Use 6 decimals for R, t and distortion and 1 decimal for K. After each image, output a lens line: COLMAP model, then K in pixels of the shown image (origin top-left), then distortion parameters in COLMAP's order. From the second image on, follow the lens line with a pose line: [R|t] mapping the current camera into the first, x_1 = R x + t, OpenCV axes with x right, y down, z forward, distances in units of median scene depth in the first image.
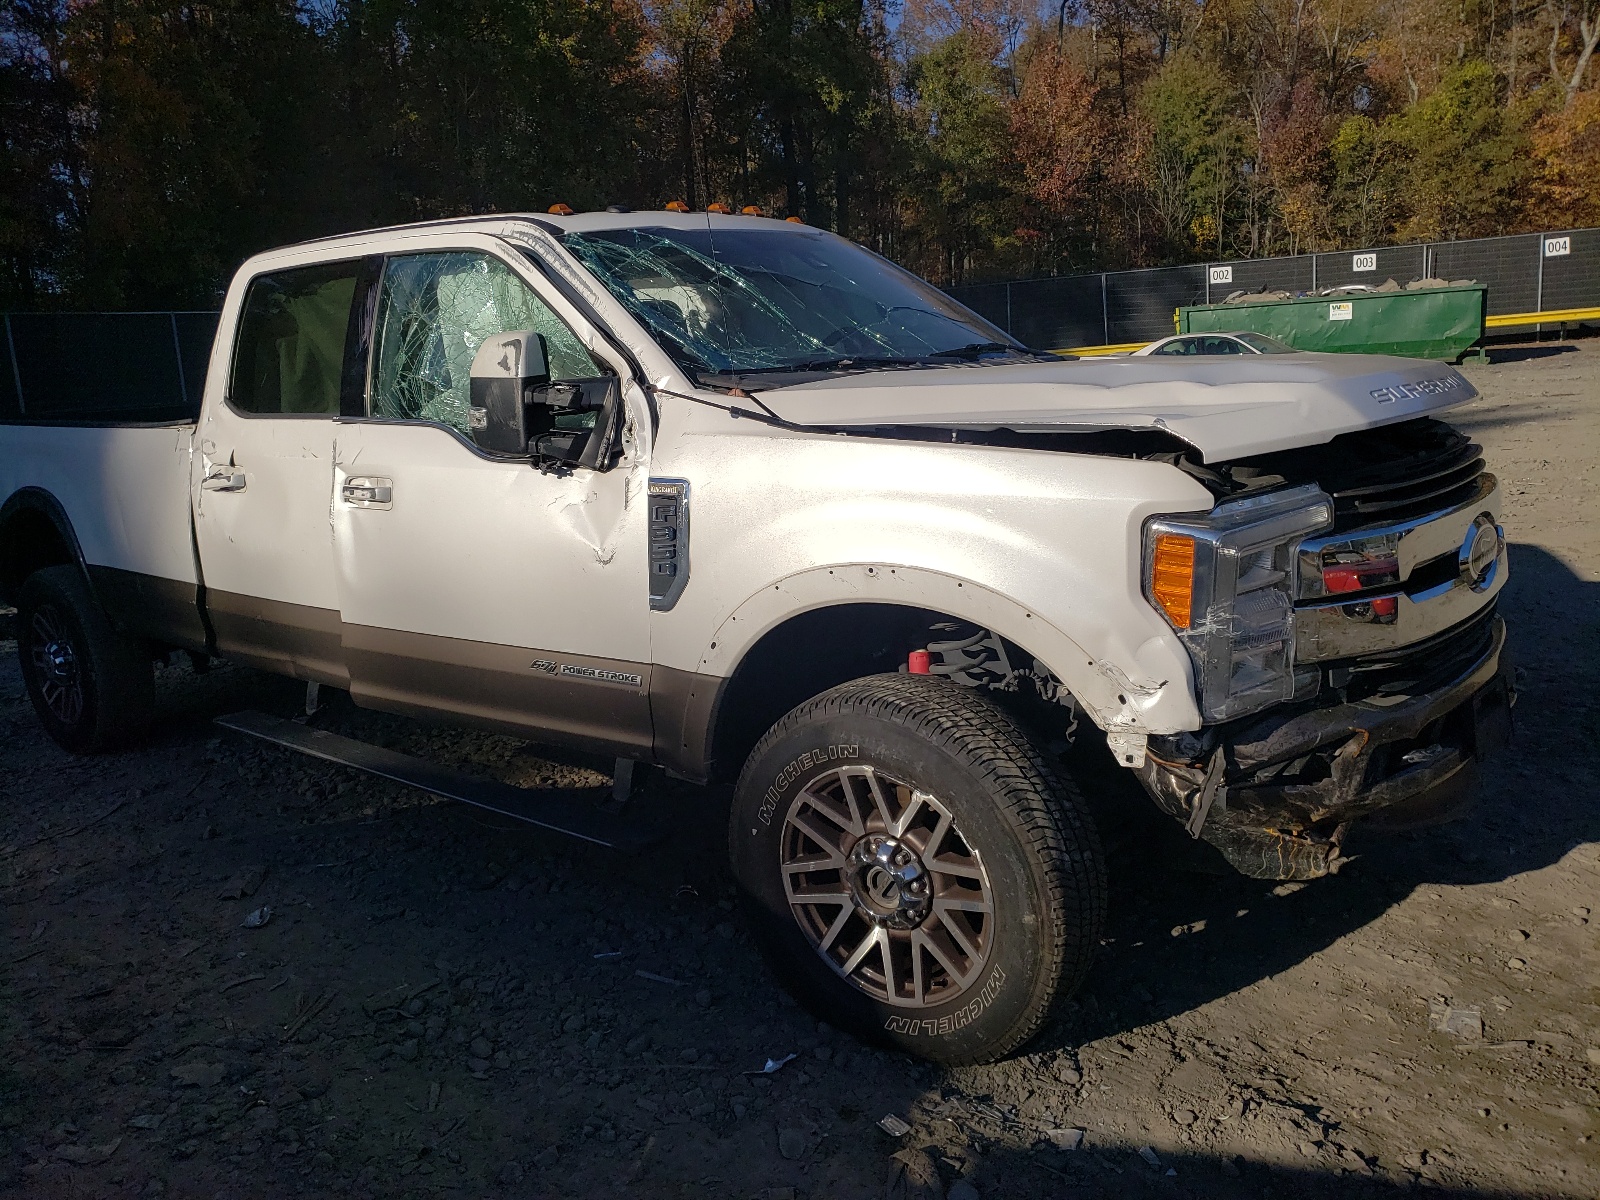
lens RADIAL K [[1316.1, 0, 739.6], [0, 1316.1, 601.5], [0, 0, 1]] dist [0.004395, 0.032644]
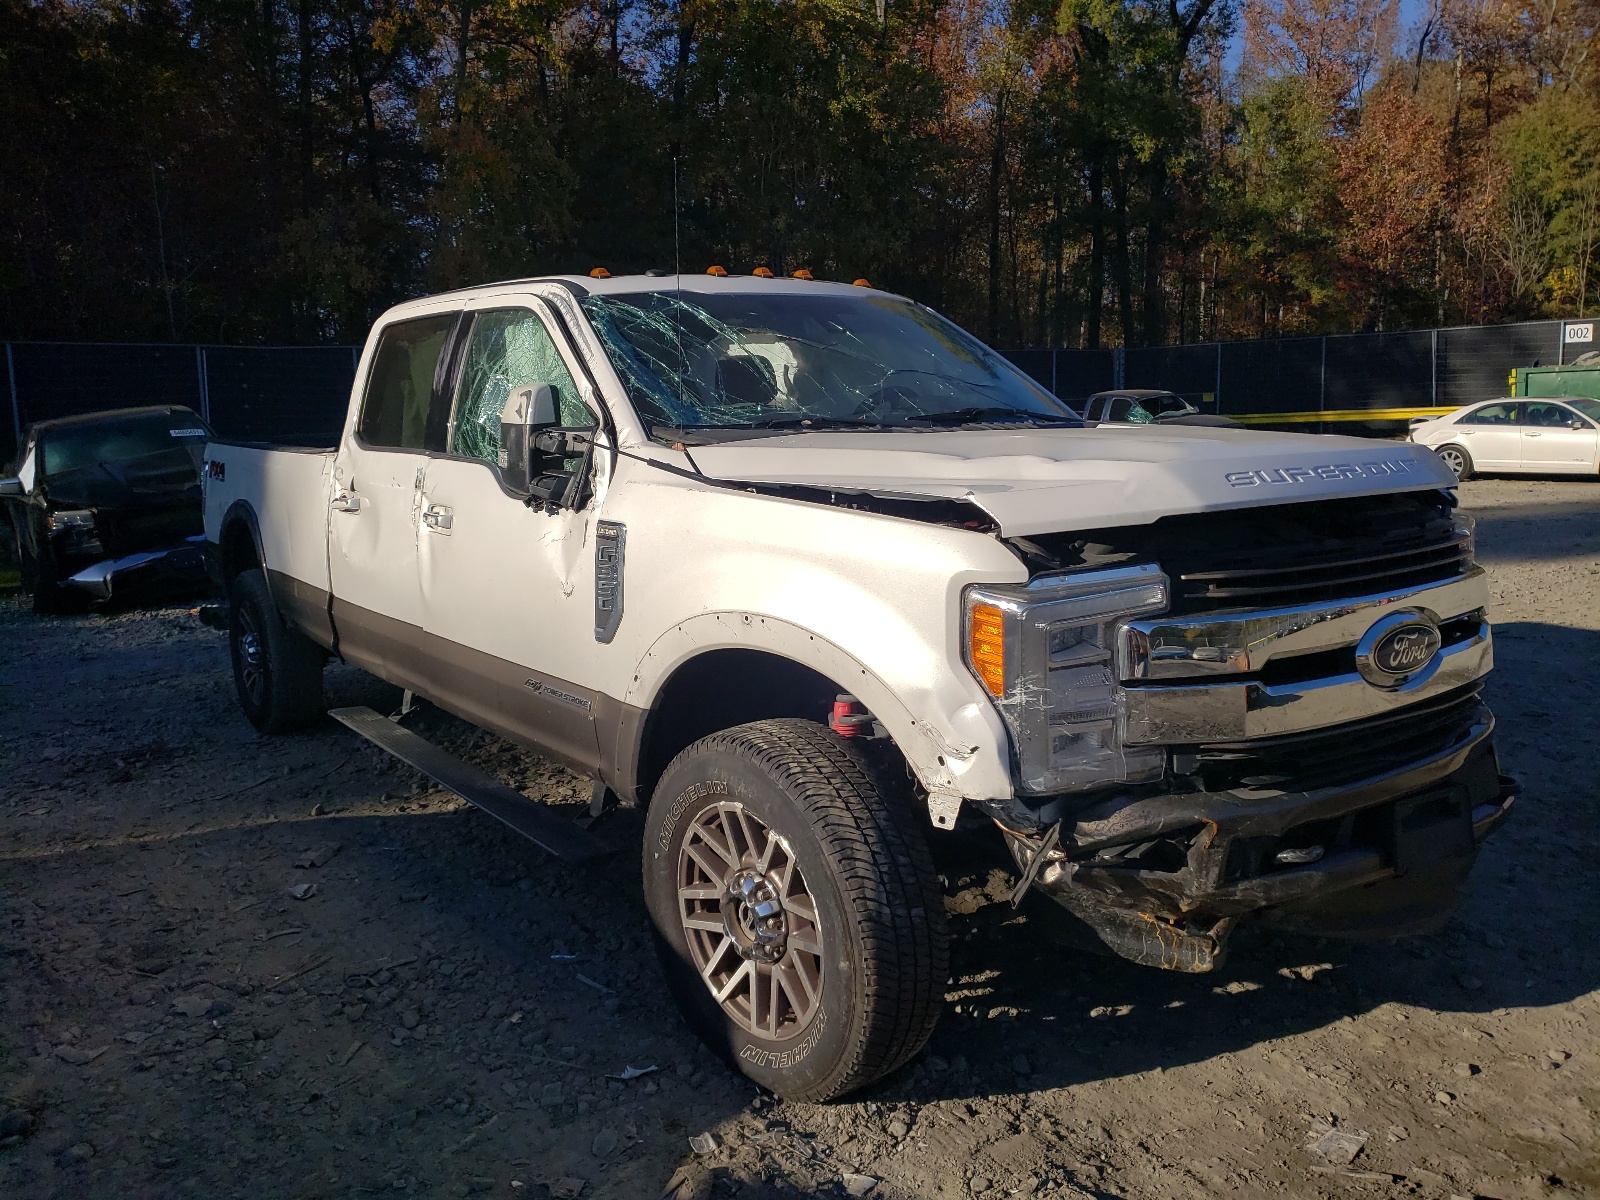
lens RADIAL K [[1316.1, 0, 739.6], [0, 1316.1, 601.5], [0, 0, 1]] dist [0.004395, 0.032644]
pose [[0.966339, 0.071787, -0.247054, 0.332798], [-0.079387, 0.996624, -0.020928, -0.013698], [0.244718, 0.039837, 0.968776, -0.029737]]
